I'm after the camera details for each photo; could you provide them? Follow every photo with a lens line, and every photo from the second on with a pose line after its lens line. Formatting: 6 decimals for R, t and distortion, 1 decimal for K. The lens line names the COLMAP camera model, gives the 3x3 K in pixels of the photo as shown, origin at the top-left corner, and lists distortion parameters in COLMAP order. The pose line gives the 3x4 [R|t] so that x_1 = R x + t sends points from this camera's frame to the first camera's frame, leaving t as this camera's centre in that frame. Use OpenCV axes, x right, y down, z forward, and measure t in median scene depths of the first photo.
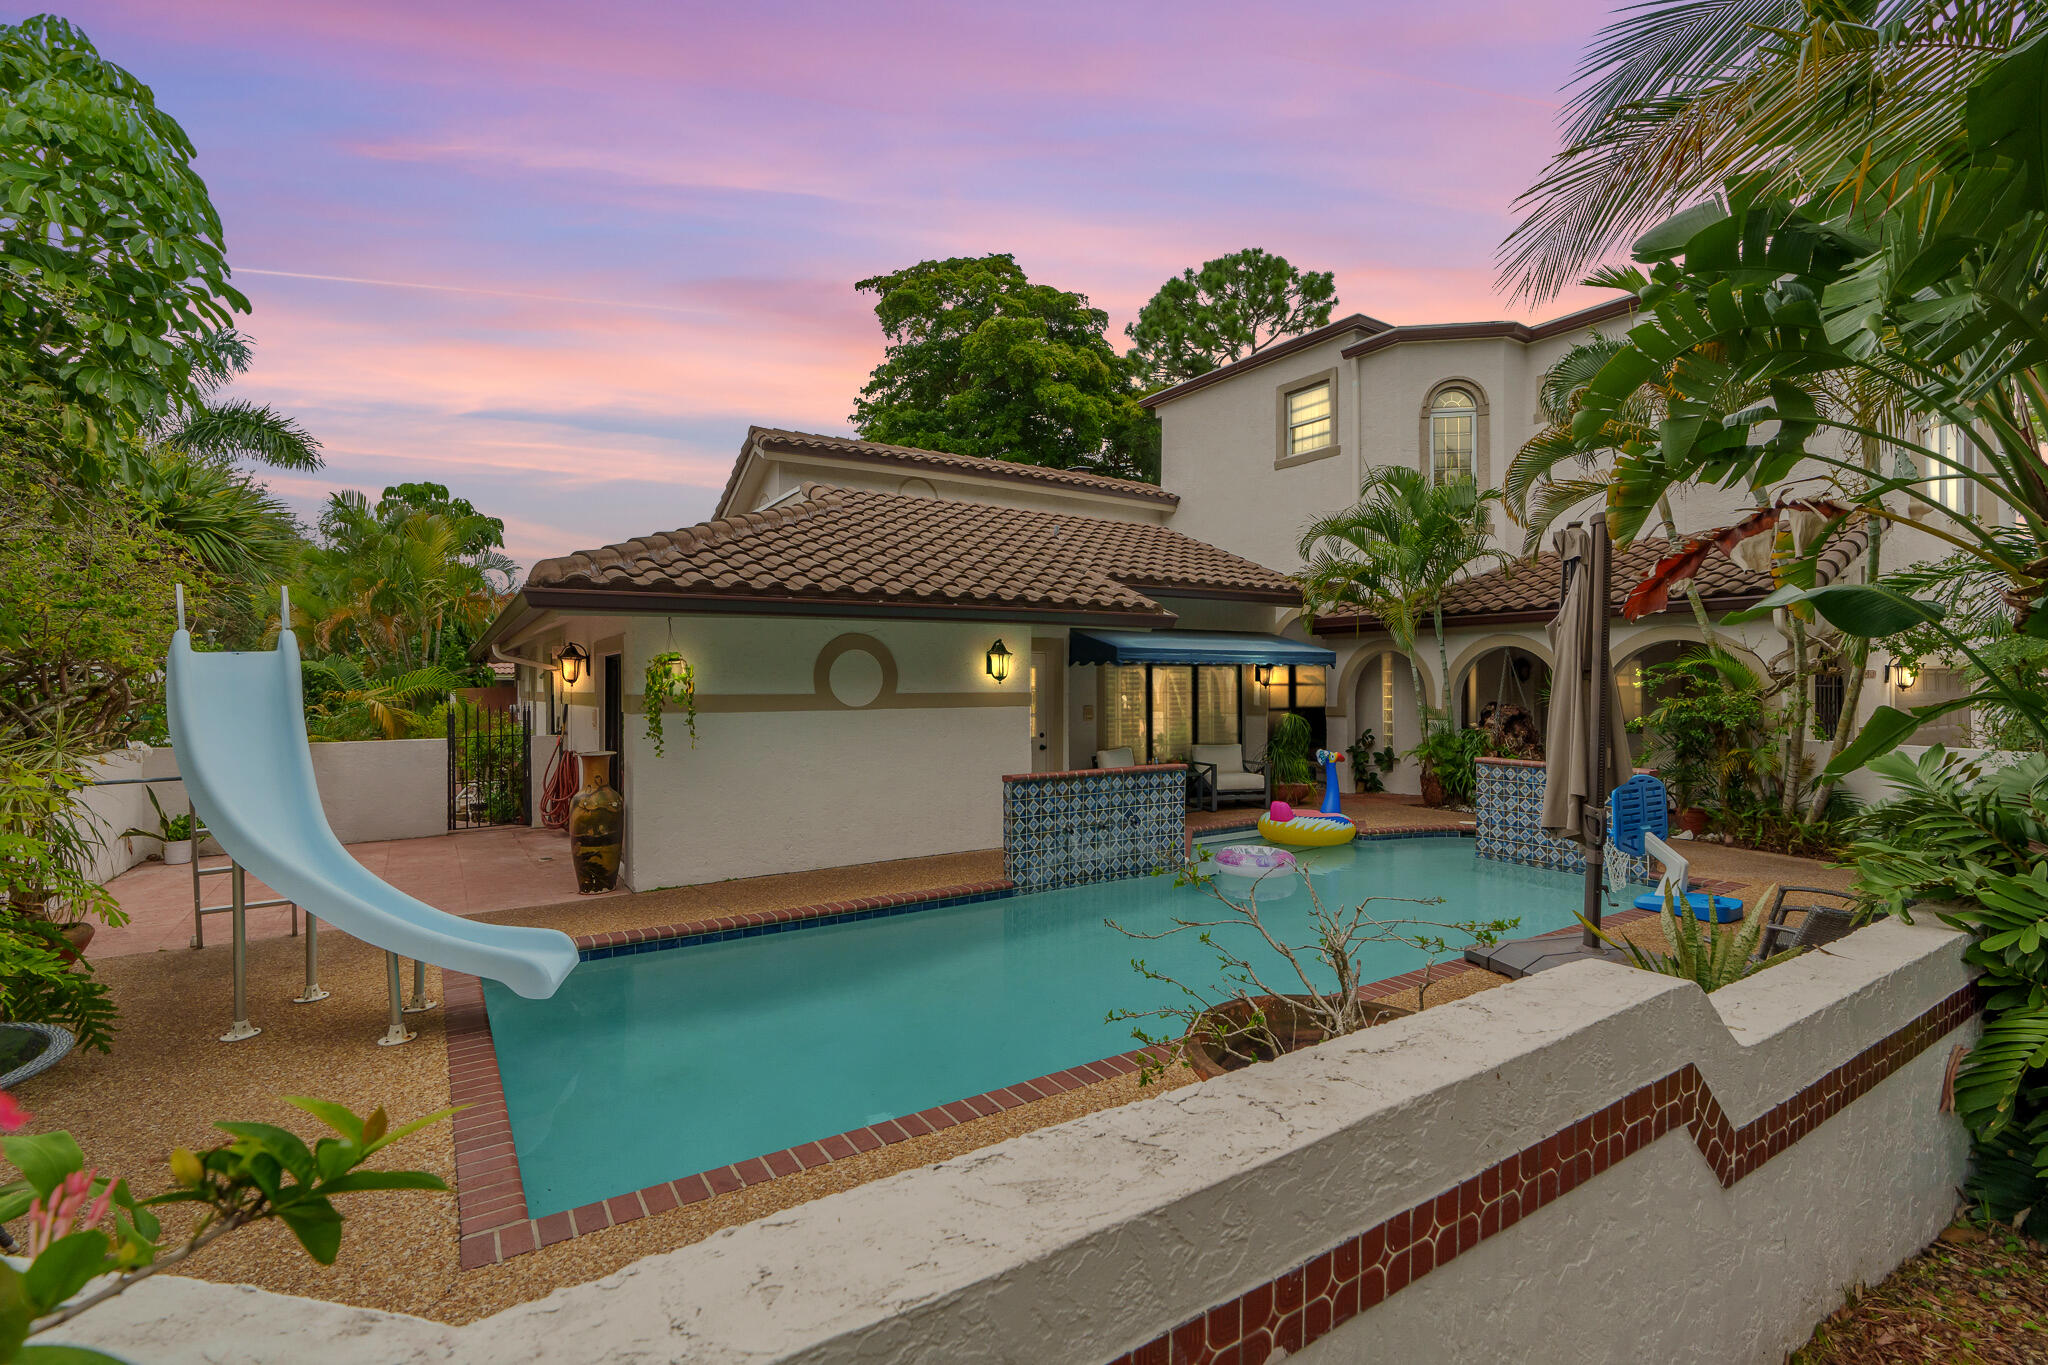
lens RADIAL K [[931.1, 0, 1034.9], [0, 931.1, 674.0], [0, 0, 1]] dist [-0.010299, 0.001233]
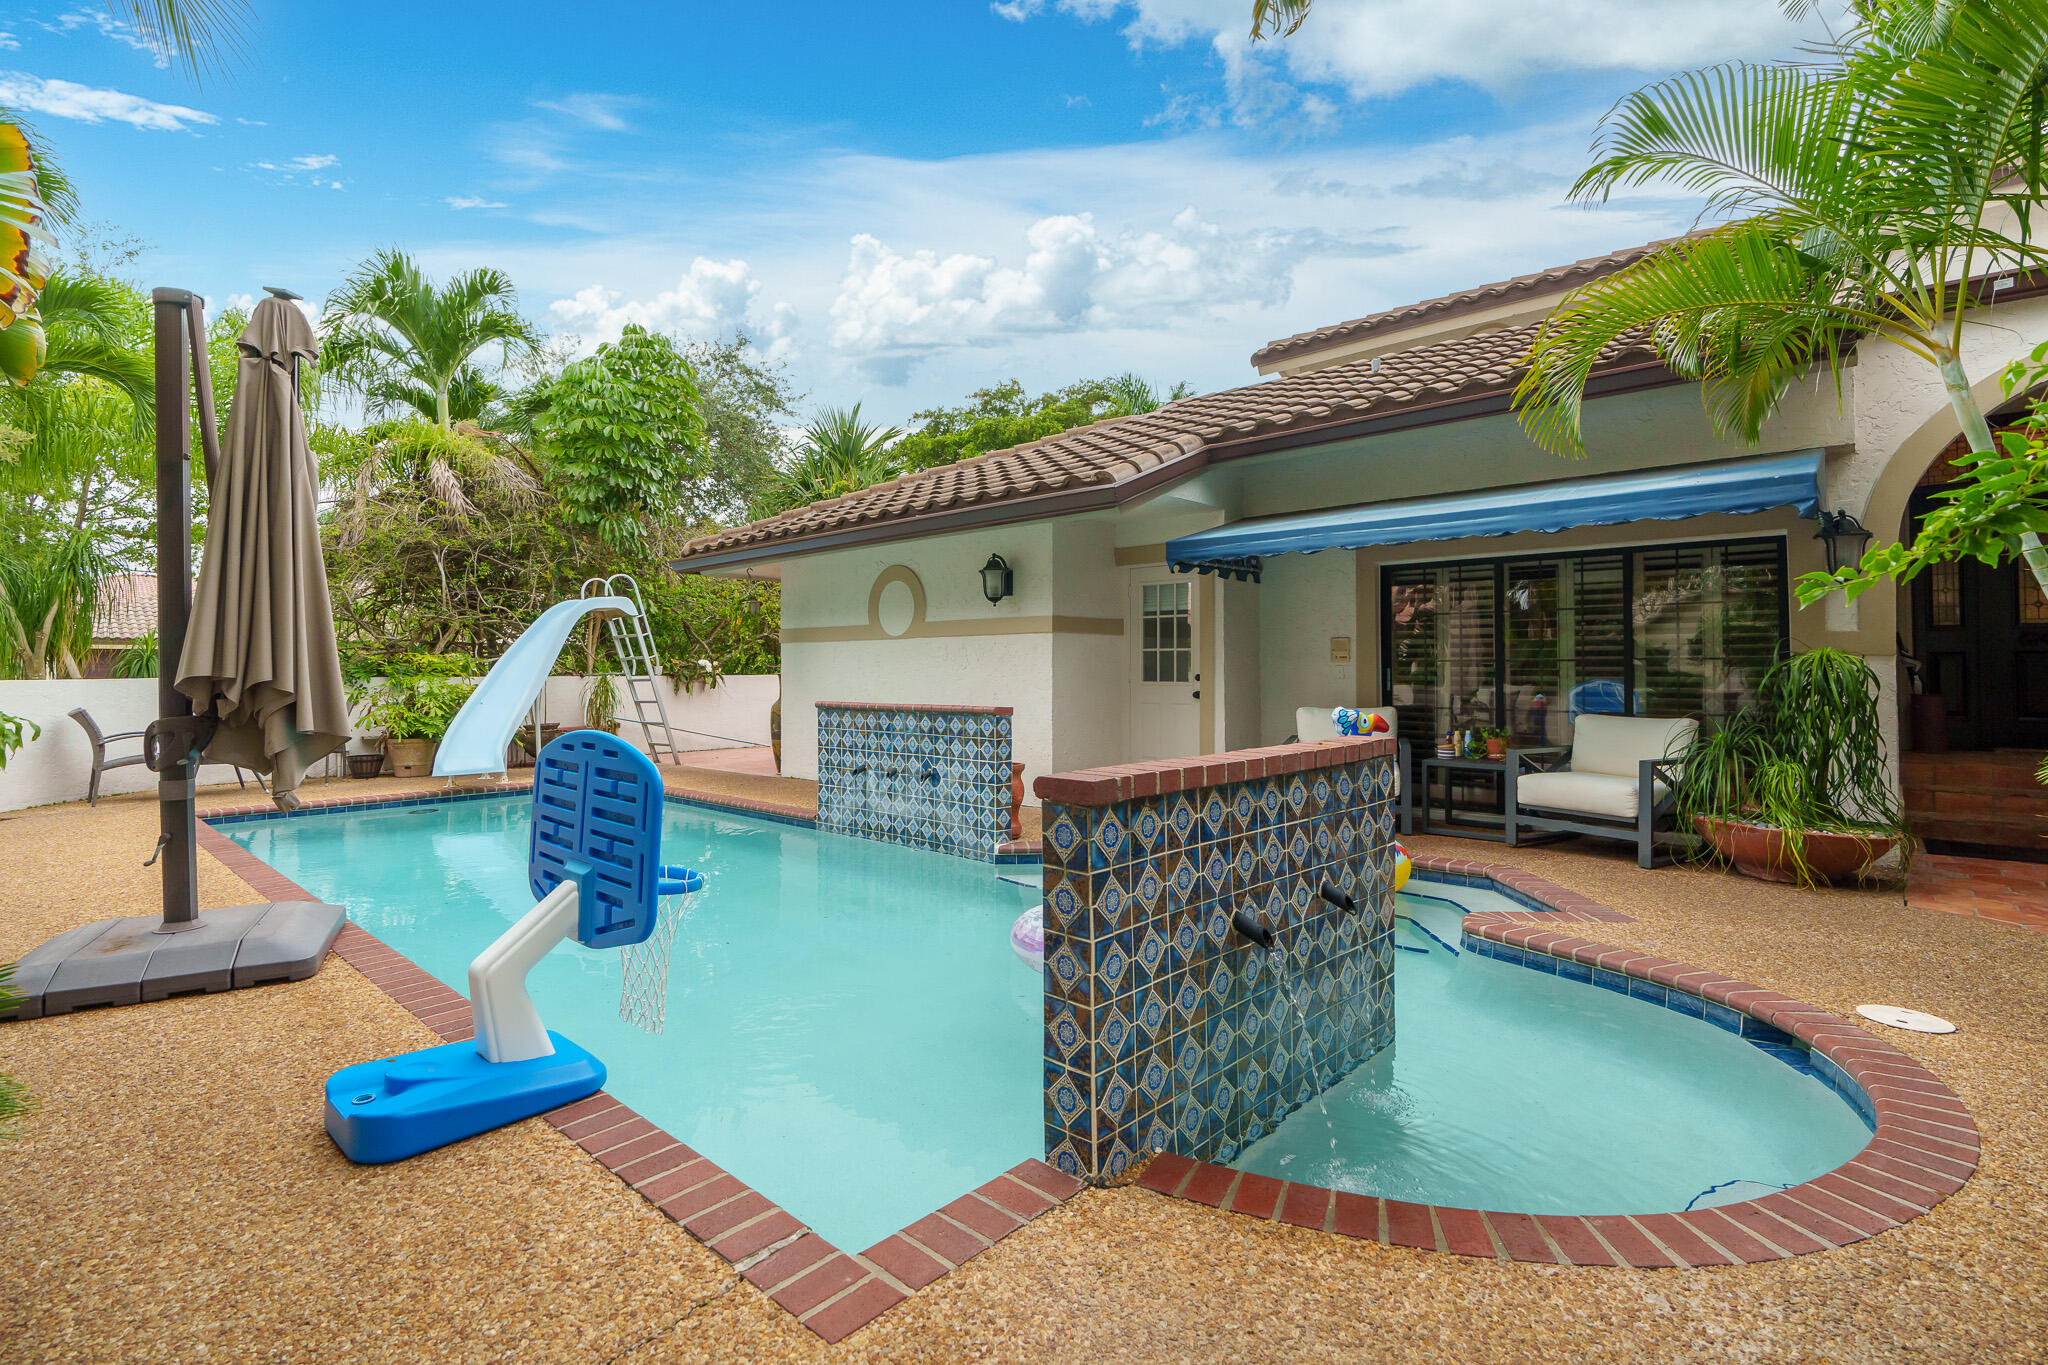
lens RADIAL K [[942.8, 0, 1024.0], [0, 942.8, 682.5], [0, 0, 1]] dist [-0.015495, 0.000081]
pose [[0.251354, 0.012442, -0.967815, 0.834013], [0.010046, 0.999830, 0.015463, 0.069234], [0.967843, -0.013609, 0.251186, 0.854183]]
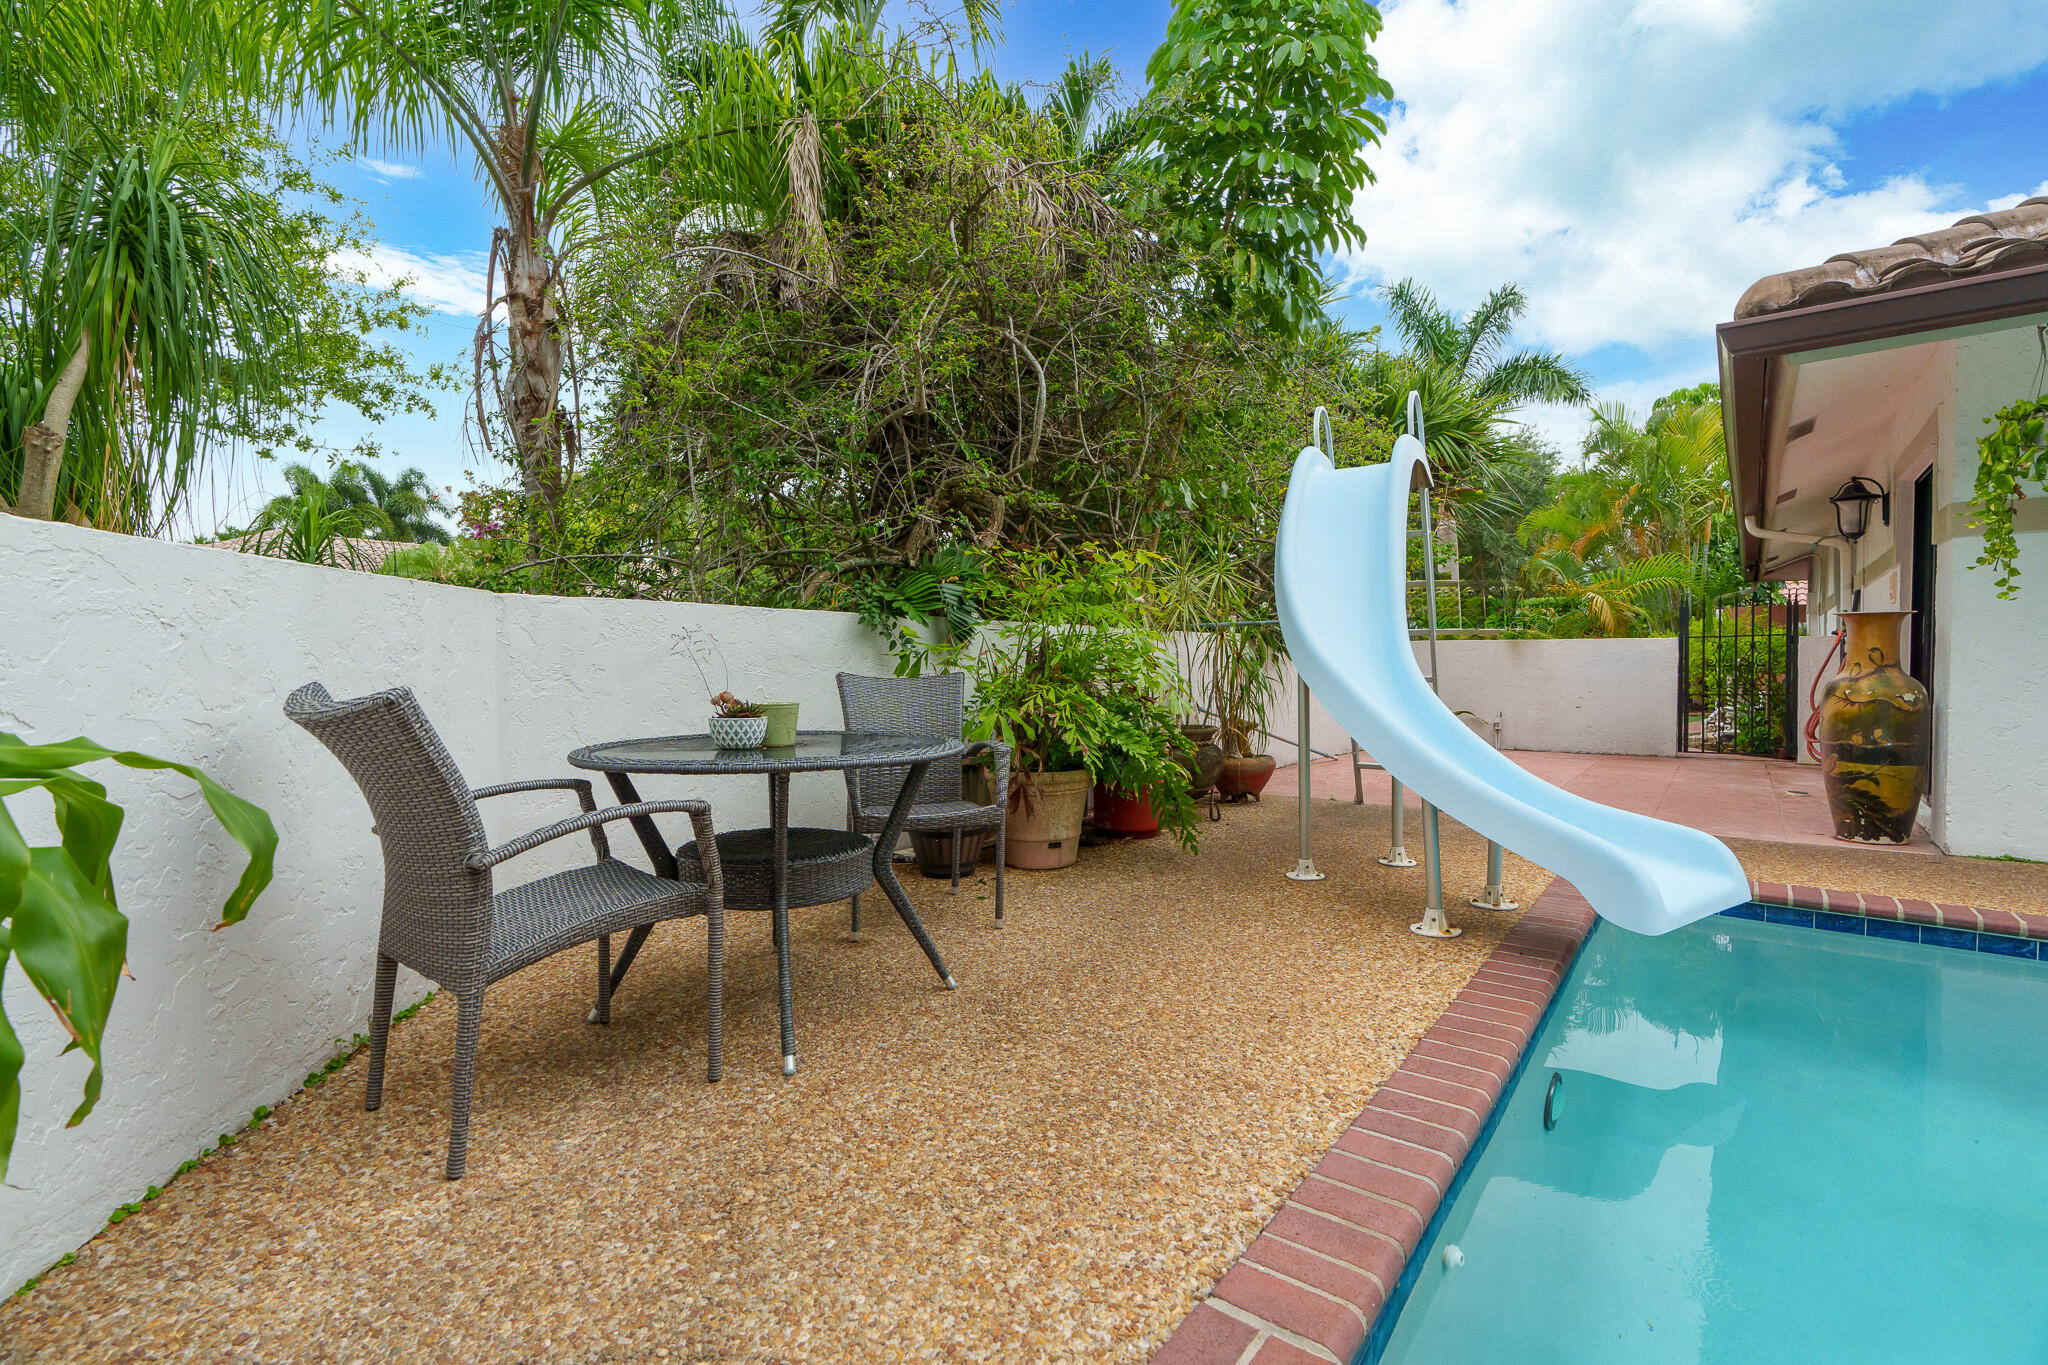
lens RADIAL K [[919.4, 0, 1025.7], [0, 919.4, 678.4], [0, 0, 1]] dist [-0.009689, 0.000559]
pose [[0.317524, 0.025422, -0.947909, -0.074025], [0.002929, 0.999610, 0.027790, 0.094199], [0.948246, -0.011600, 0.317325, 0.249764]]
